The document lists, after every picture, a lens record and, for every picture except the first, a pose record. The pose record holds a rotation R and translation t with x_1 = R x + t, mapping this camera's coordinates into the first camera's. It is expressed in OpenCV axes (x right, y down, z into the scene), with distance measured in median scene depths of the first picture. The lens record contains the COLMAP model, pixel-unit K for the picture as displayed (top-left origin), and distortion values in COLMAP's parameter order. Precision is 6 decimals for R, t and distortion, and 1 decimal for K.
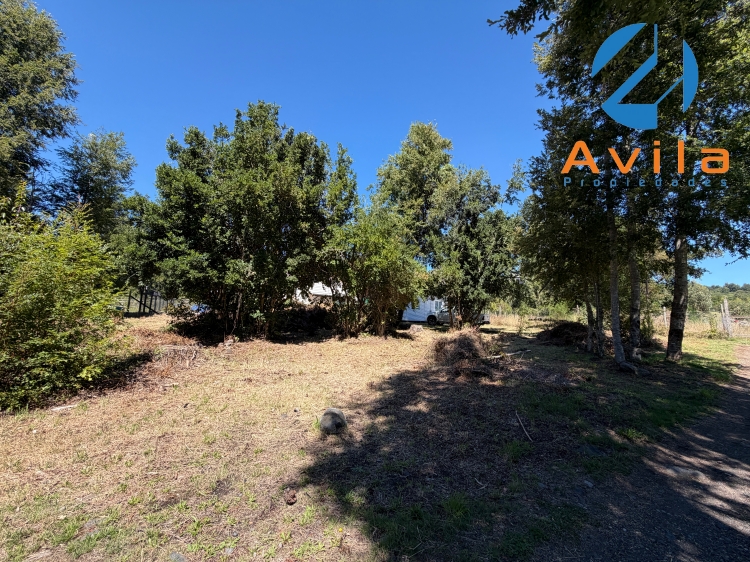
lens RADIAL K [[297.0, 0, 374.6], [0, 297.0, 279.1], [0, 0, 1]] dist [0.000774, -0.000154]
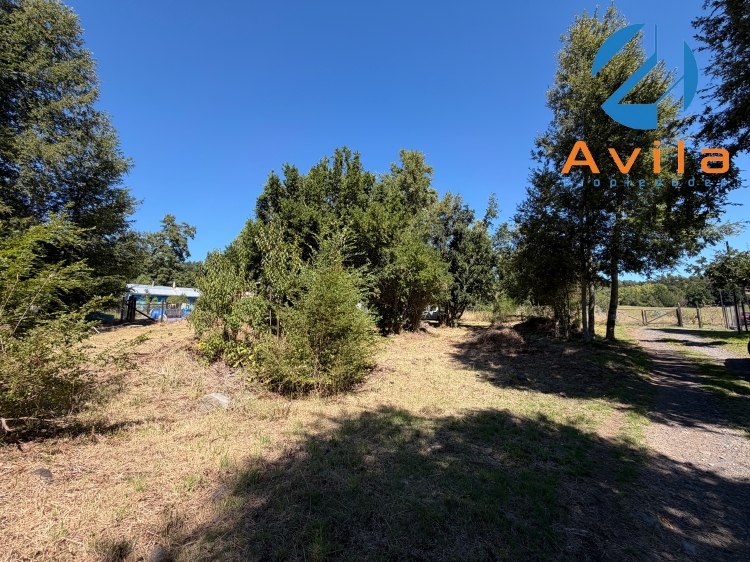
lens RADIAL K [[297.0, 0, 373.4], [0, 297.0, 283.3], [0, 0, 1]] dist [0.000774, -0.000154]
pose [[0.972937, 0.000517, 0.231071, -0.535298], [-0.006412, 0.999673, 0.024763, -0.063446], [-0.230983, -0.025575, 0.972622, -0.224566]]
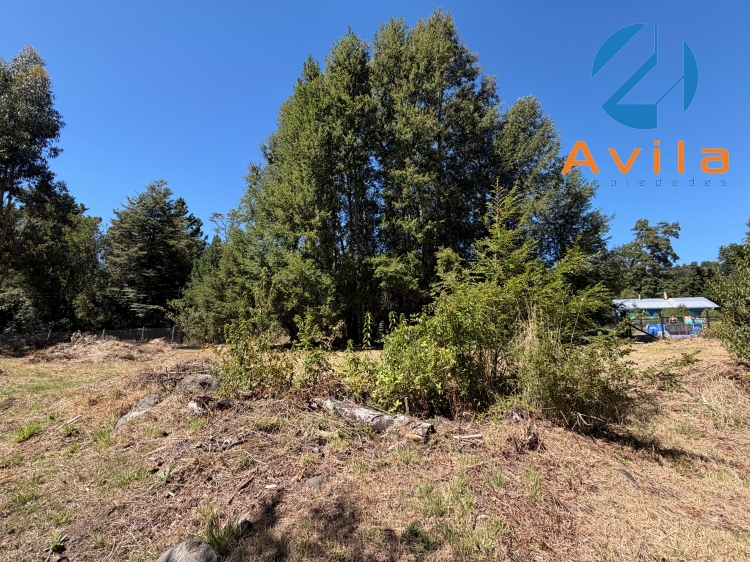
lens RADIAL K [[297.0, 0, 373.6], [0, 297.0, 283.0], [0, 0, 1]] dist [0.000774, -0.000154]
pose [[0.426068, -0.166825, -0.889177, -0.581093], [0.126263, 0.984197, -0.124150, -0.070376], [0.895837, -0.059374, 0.440399, -0.254244]]
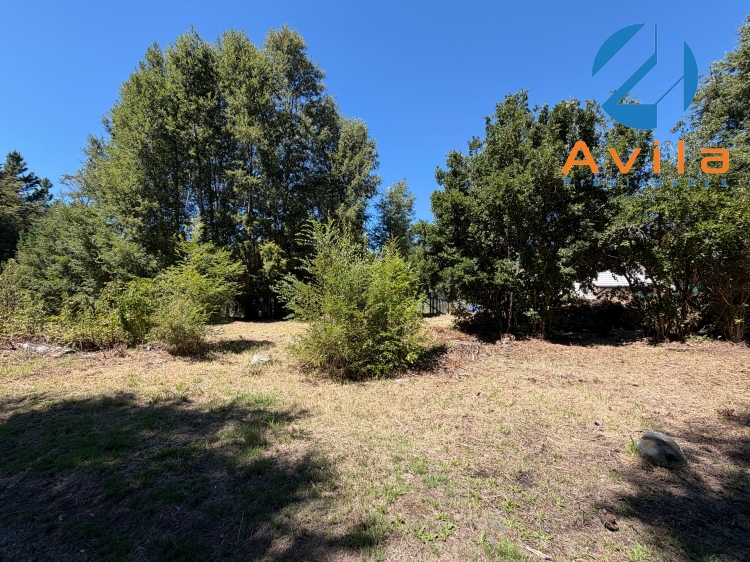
lens RADIAL K [[297.0, 0, 374.1], [0, 297.0, 280.8], [0, 0, 1]] dist [0.000774, -0.000154]
pose [[0.658075, -0.103846, -0.745757, -0.003926], [0.111345, 0.992976, -0.040017, -0.001859], [0.744674, -0.056702, 0.665015, -0.014027]]
